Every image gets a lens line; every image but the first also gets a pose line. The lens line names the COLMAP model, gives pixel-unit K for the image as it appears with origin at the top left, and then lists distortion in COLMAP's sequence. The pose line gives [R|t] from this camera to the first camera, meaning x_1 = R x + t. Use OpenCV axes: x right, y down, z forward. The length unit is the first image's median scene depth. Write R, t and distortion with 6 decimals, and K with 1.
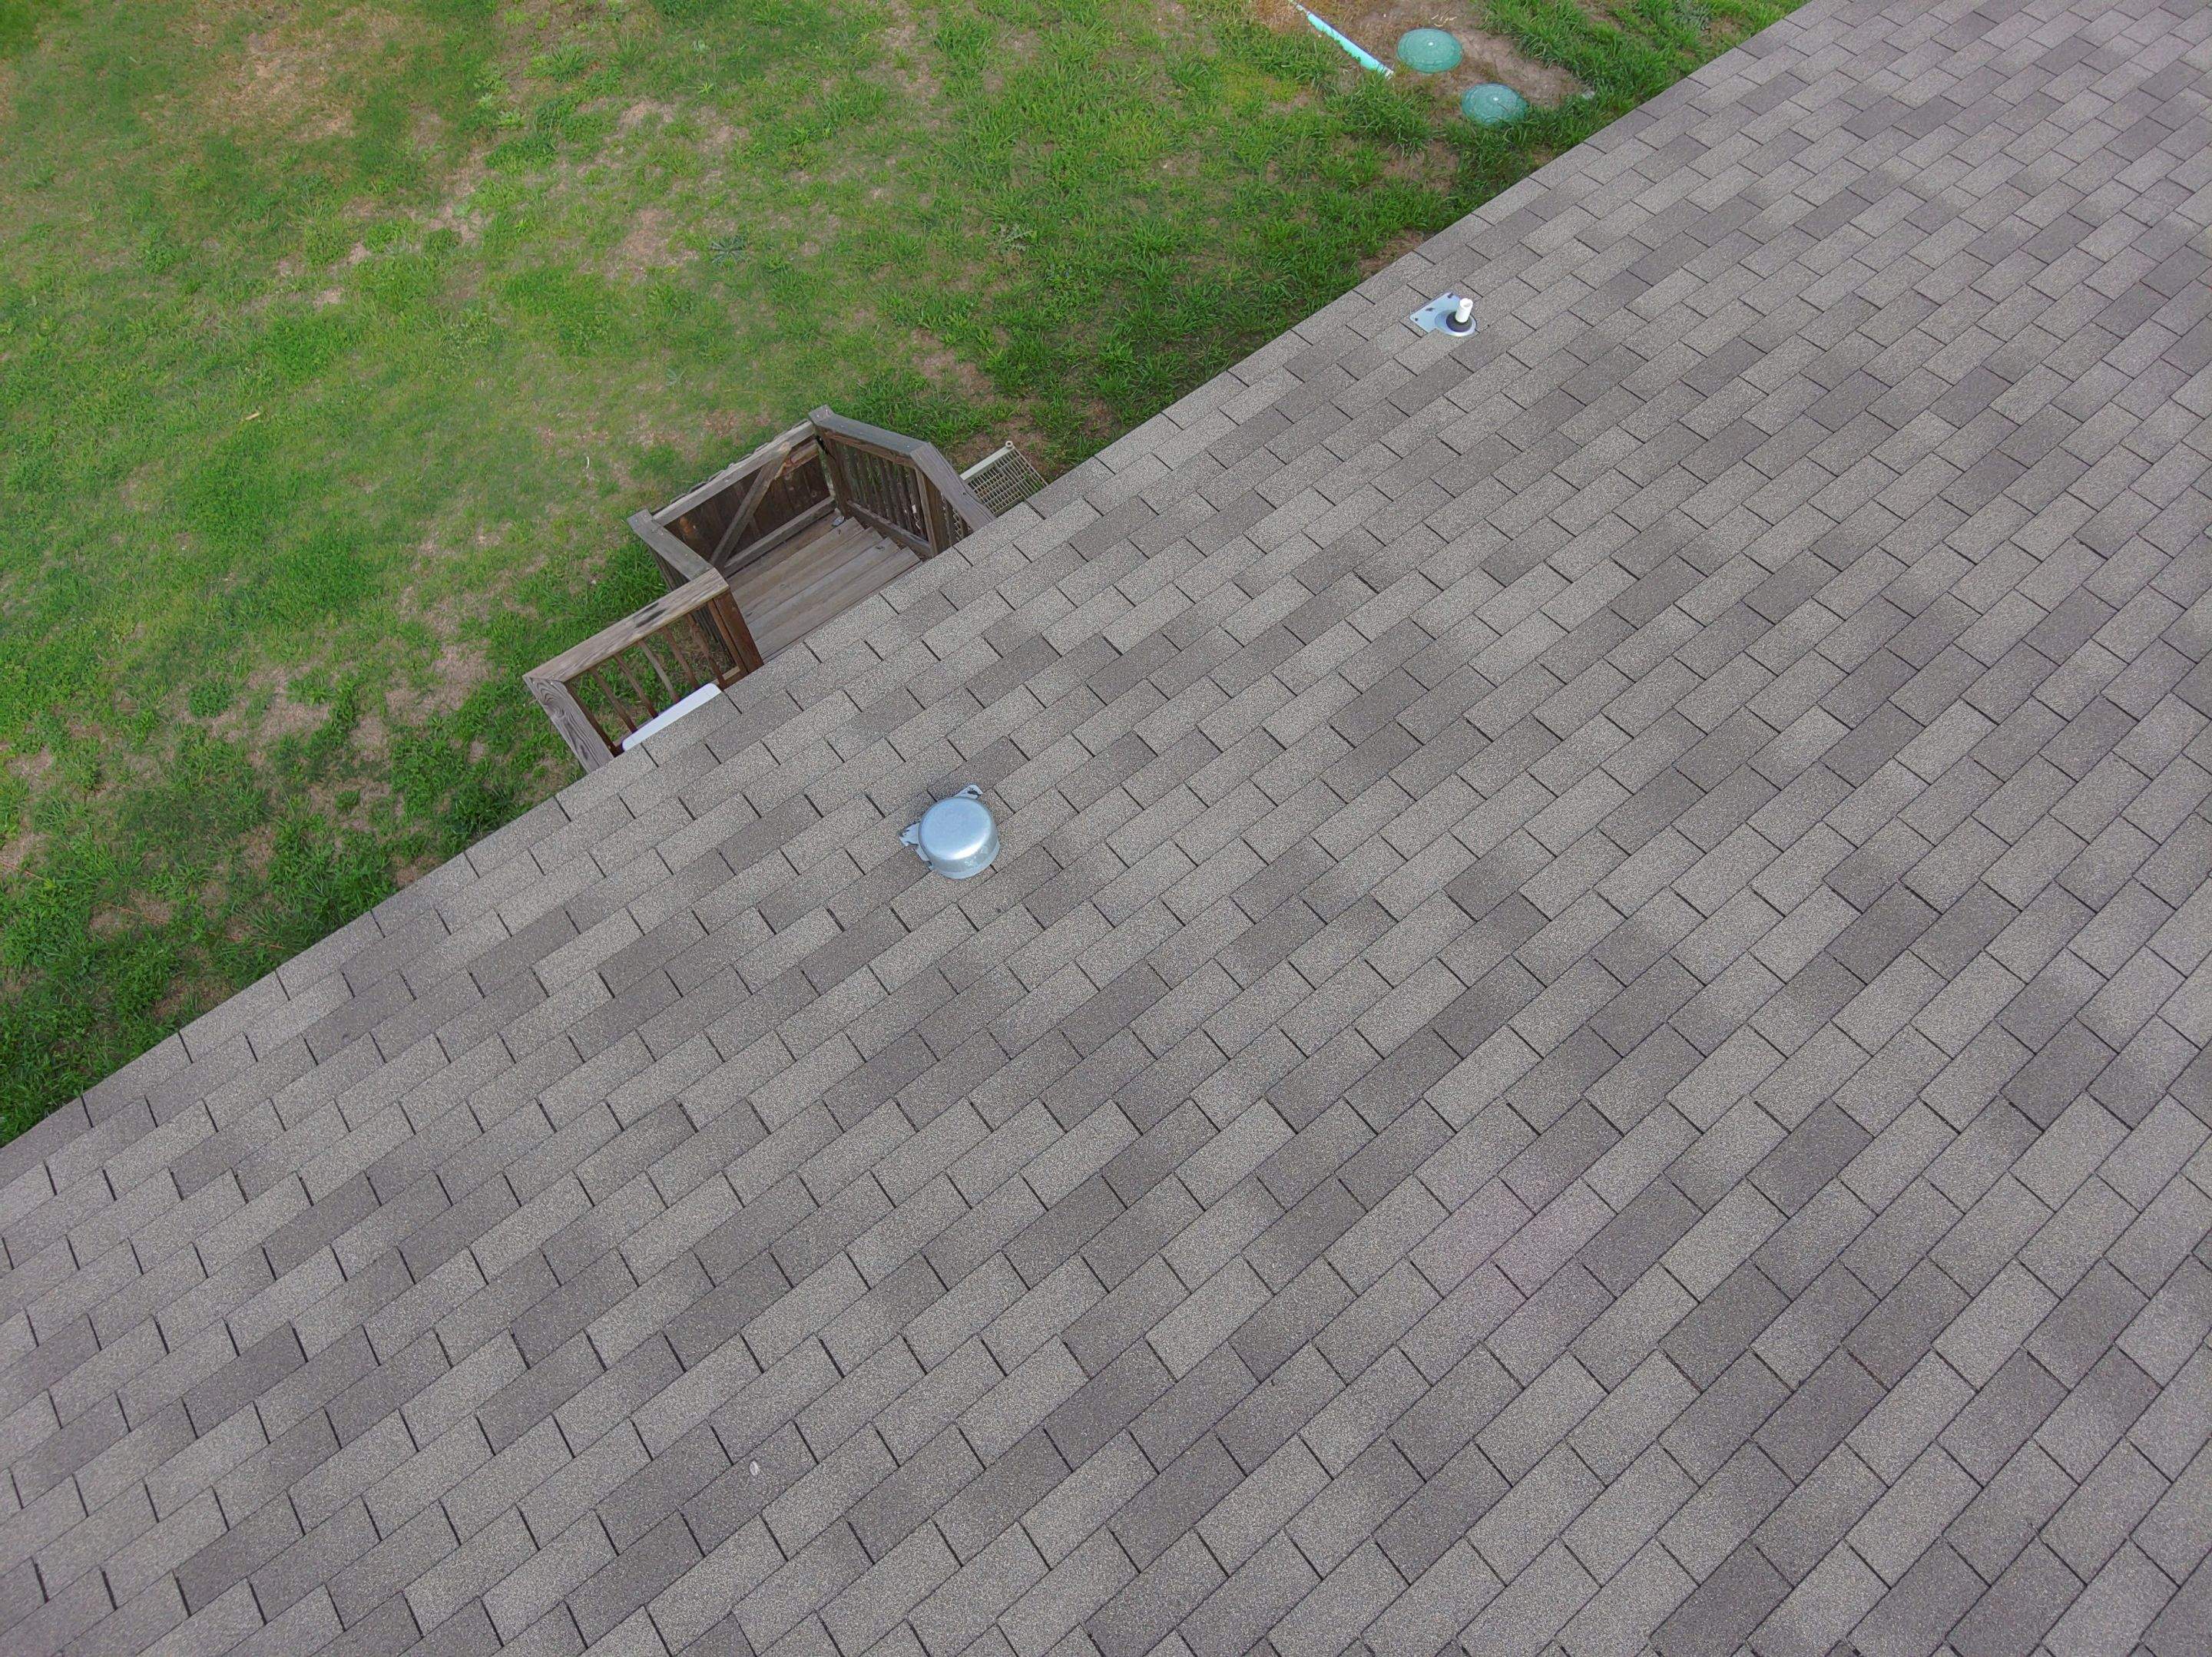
lens RADIAL K [[1301.0, 0, 1106.0], [0, 1301.0, 828.5], [0, 0, 1]] dist [0.078894, -0.107021]
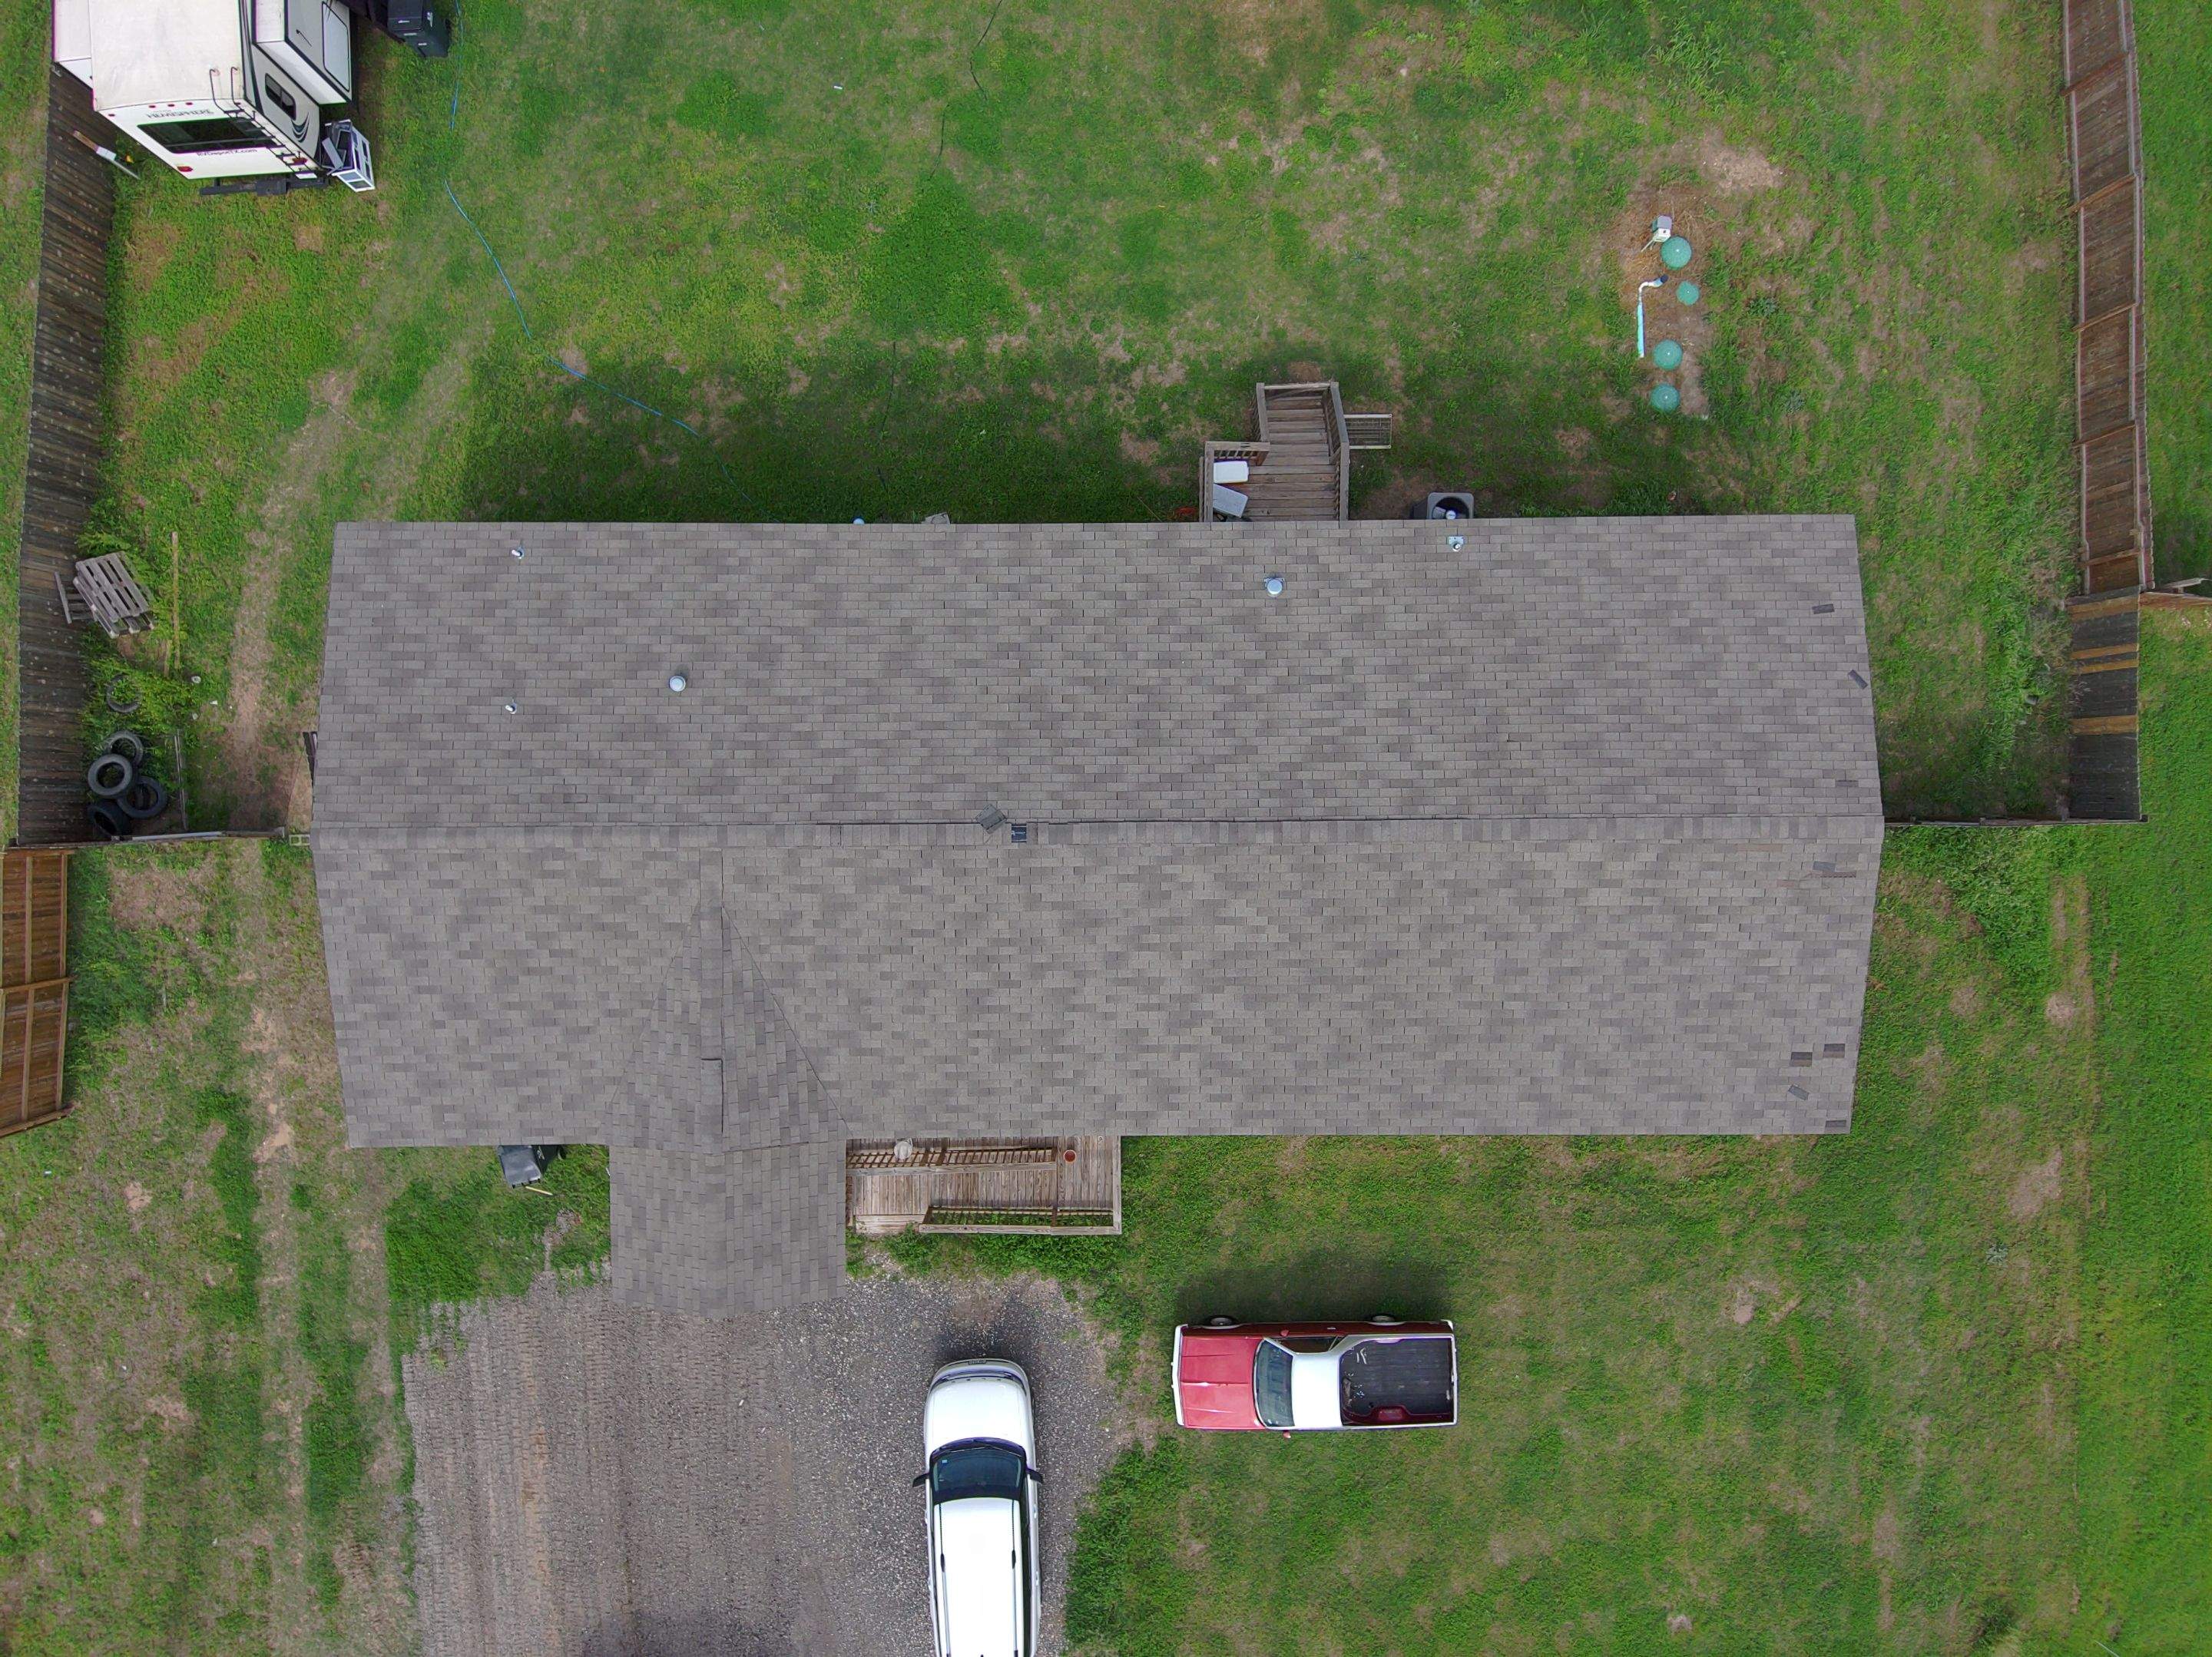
lens RADIAL K [[1300.5, 0, 1106.0], [0, 1300.5, 828.5], [0, 0, 1]] dist [0.108215, -0.152312]
pose [[0.791704, 0.610584, 0.019782, -0.118991], [-0.566515, 0.721675, 0.397800, -0.700864], [0.228615, -0.326147, 0.917259, -2.946295]]
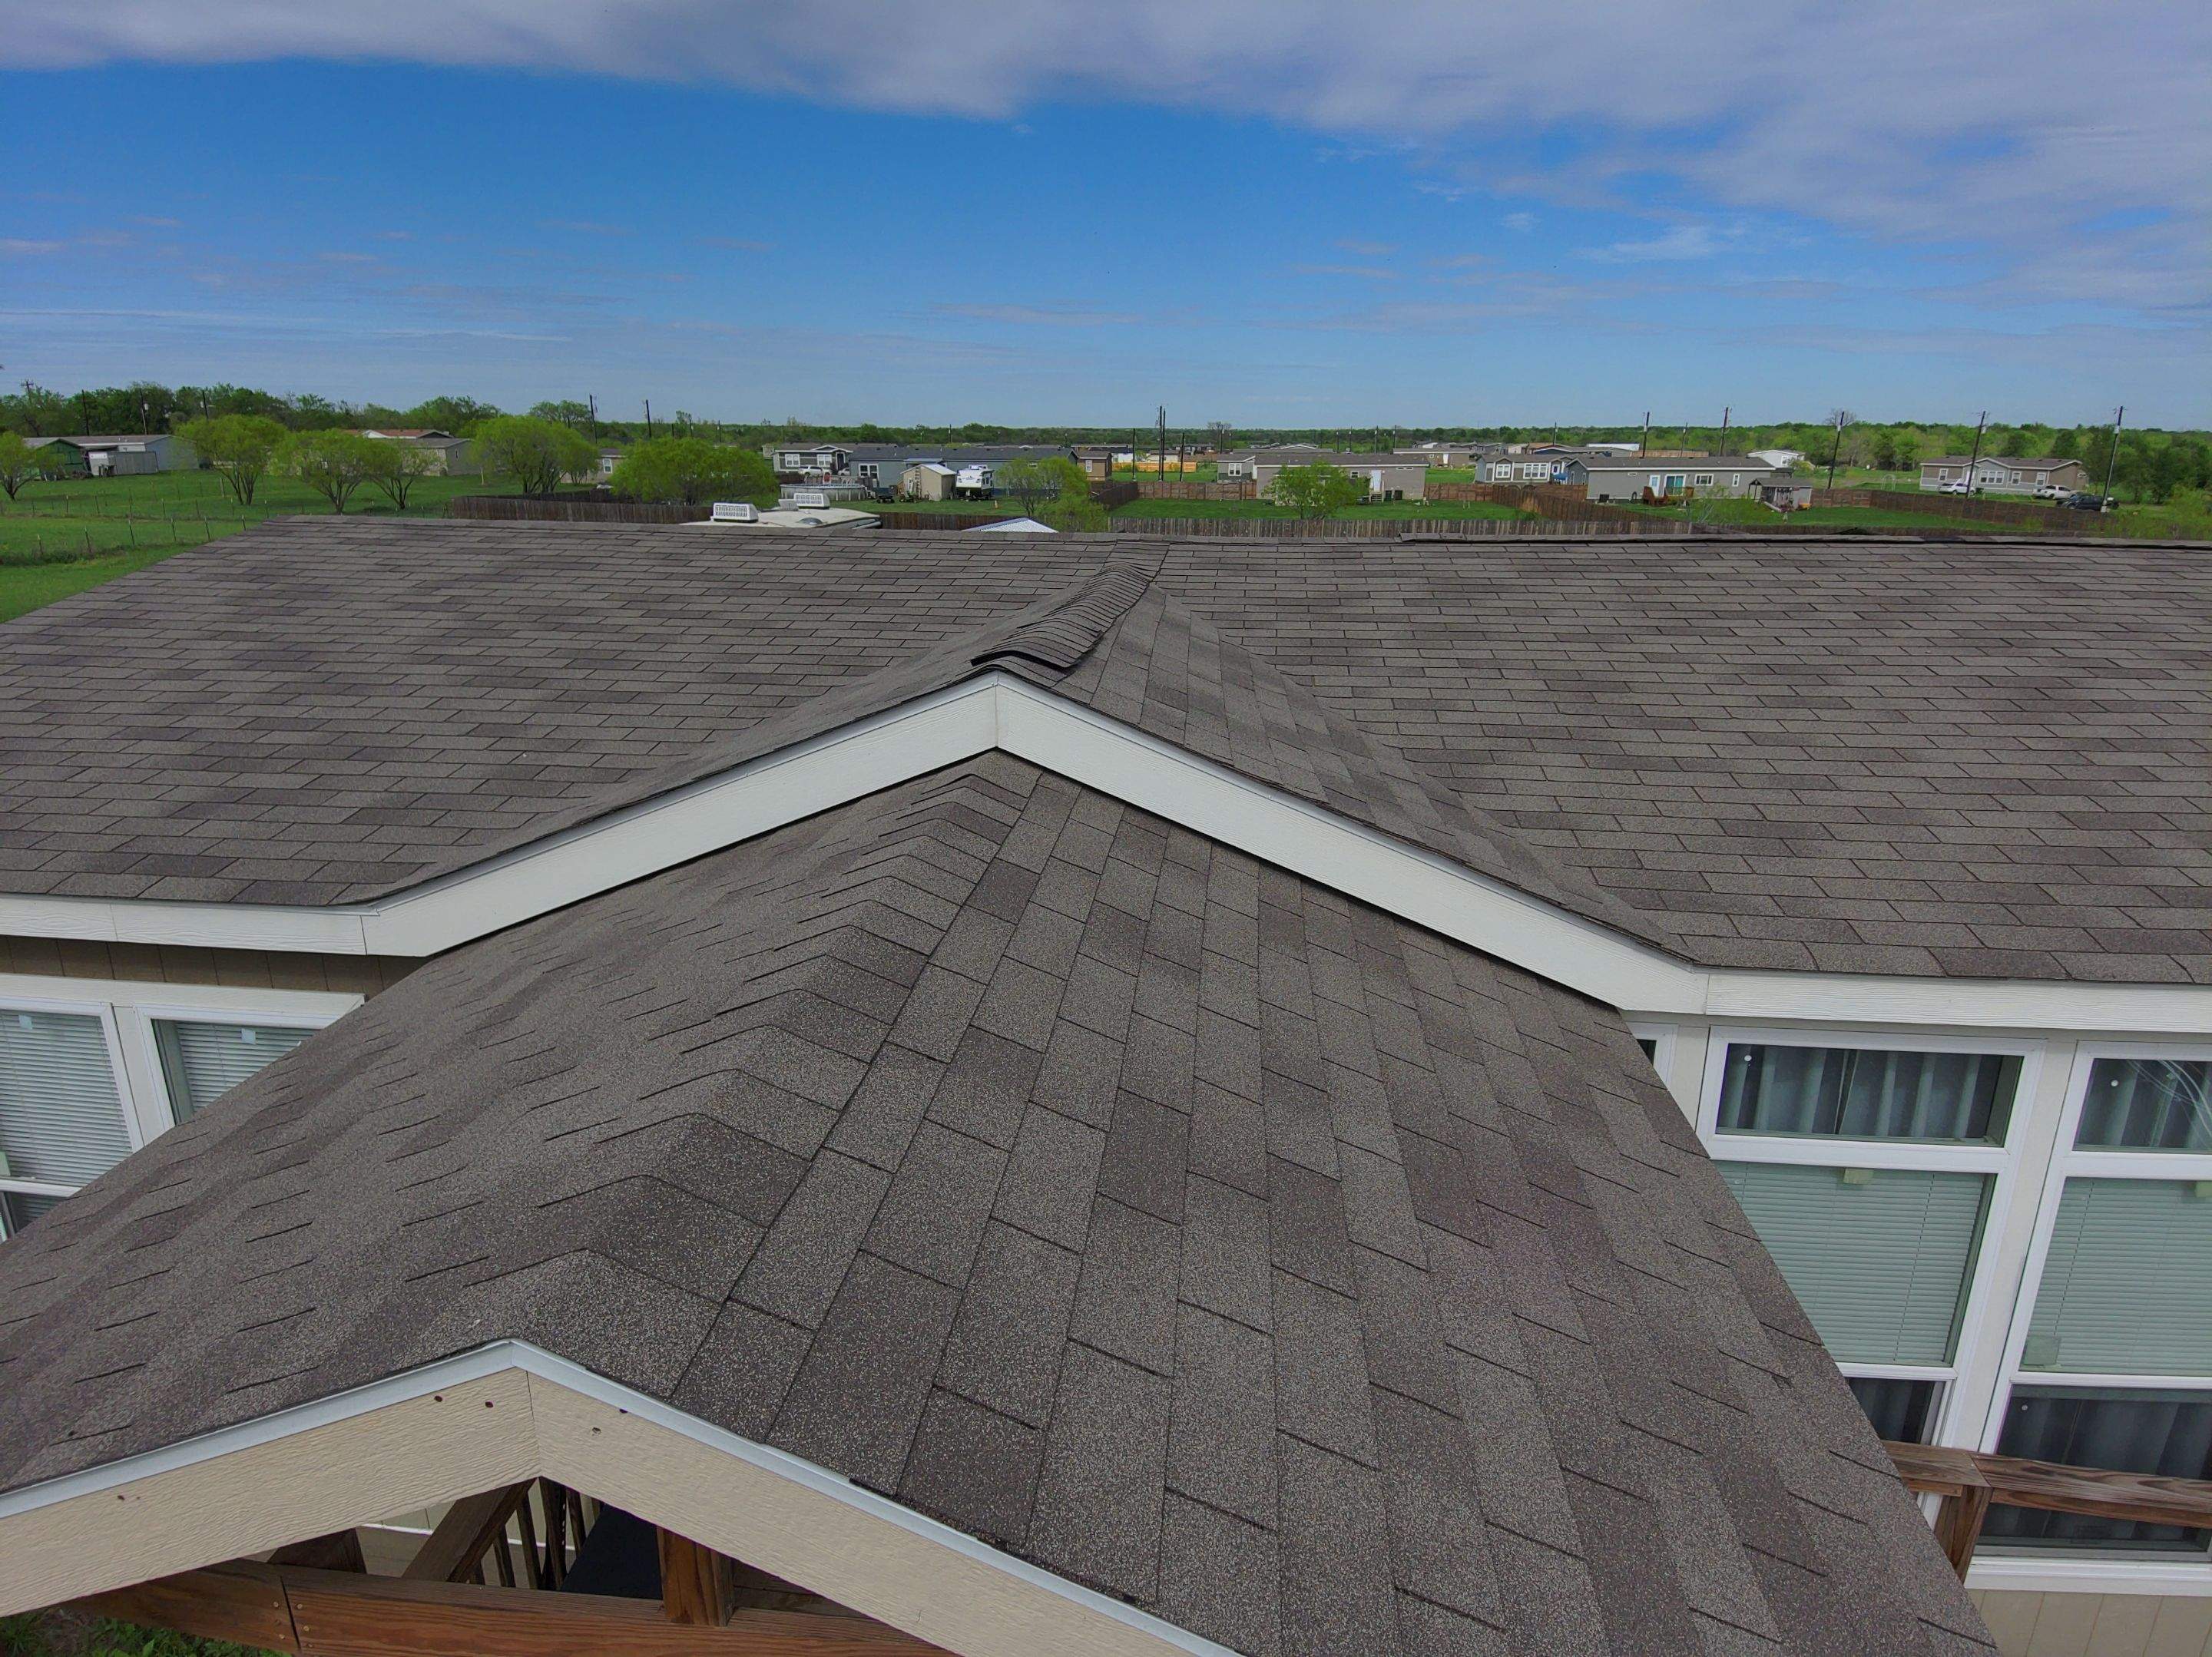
lens RADIAL K [[1301.0, 0, 1106.0], [0, 1301.0, 828.5], [0, 0, 1]] dist [0.078894, -0.107021]
pose [[0.716062, 0.195698, -0.670043, 0.144973], [-0.644343, 0.554498, -0.526645, 2.352899], [0.268474, 0.808848, 0.523151, -0.443622]]
